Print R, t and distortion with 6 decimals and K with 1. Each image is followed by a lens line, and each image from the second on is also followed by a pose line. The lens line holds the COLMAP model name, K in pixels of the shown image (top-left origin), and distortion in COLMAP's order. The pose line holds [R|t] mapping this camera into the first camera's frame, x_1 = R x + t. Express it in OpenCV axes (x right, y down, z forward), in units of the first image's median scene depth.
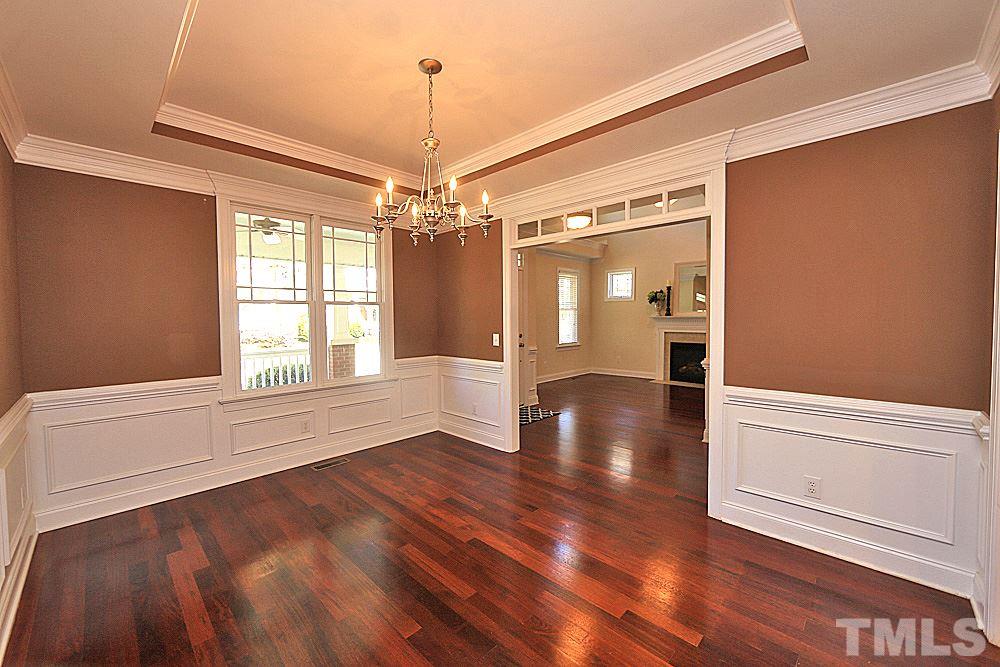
lens RADIAL K [[392.1, 0, 494.5], [0, 392.1, 329.6], [0, 0, 1]] dist [-0.009255, 0.000113]
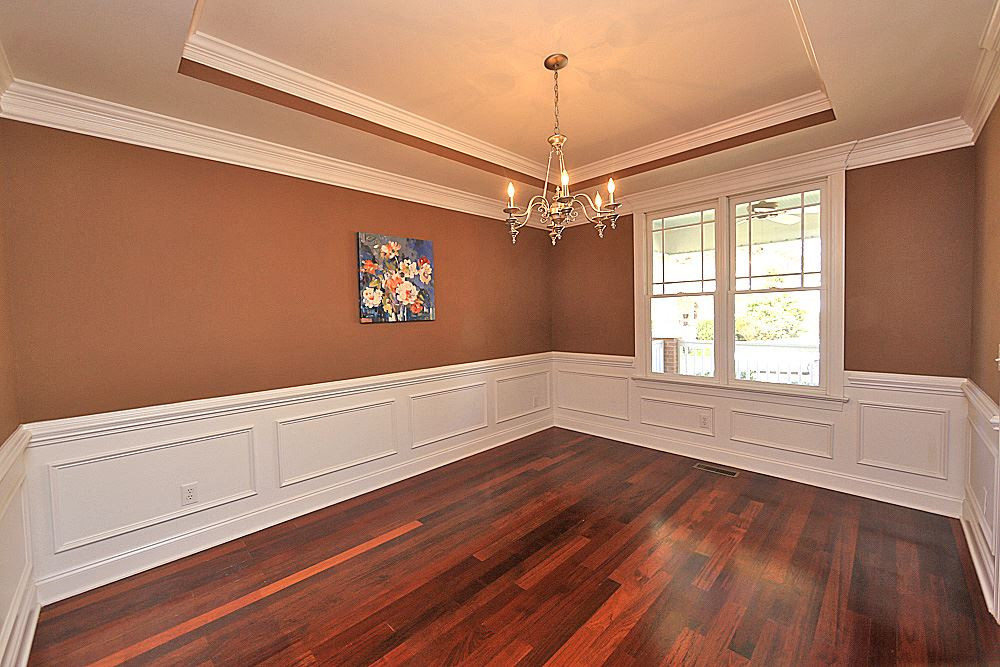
lens RADIAL K [[392.1, 0, 490.4], [0, 392.1, 330.7], [0, 0, 1]] dist [-0.009255, 0.000113]
pose [[-0.006454, 0.049489, -0.998754, 0.482045], [-0.012572, 0.998692, 0.049567, -0.019766], [0.999900, 0.012876, -0.005823, 0.476880]]
